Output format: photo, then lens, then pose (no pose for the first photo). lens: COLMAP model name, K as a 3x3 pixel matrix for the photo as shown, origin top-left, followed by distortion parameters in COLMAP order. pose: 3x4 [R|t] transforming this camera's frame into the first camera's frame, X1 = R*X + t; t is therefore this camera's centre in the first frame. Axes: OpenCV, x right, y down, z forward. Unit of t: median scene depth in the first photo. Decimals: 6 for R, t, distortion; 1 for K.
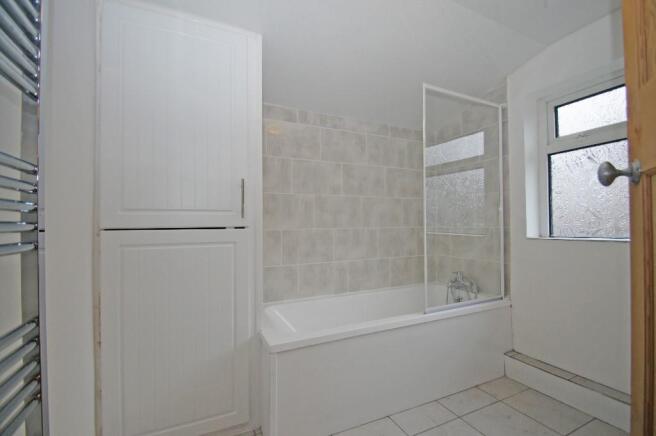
lens RADIAL K [[288.4, 0, 329.0], [0, 288.4, 221.2], [0, 0, 1]] dist [-0.000961, -0.000360]
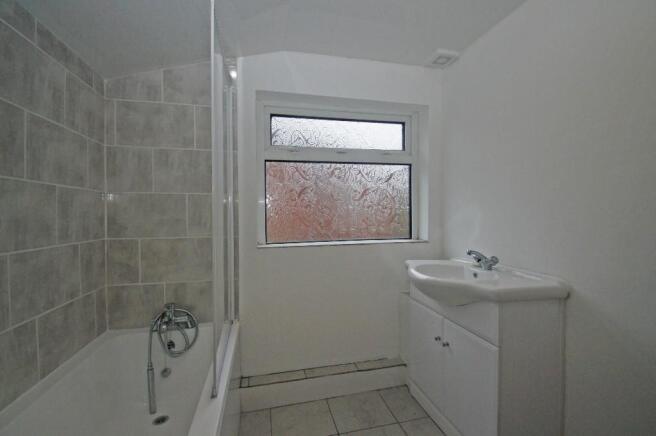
lens RADIAL K [[288.4, 0, 329.0], [0, 288.4, 221.2], [0, 0, 1]] dist [-0.000961, -0.000360]
pose [[0.212318, -0.001827, 0.977199, -0.143585], [0.007429, 0.999972, 0.000255, -0.019788], [-0.977172, 0.007205, 0.212326, 0.527367]]
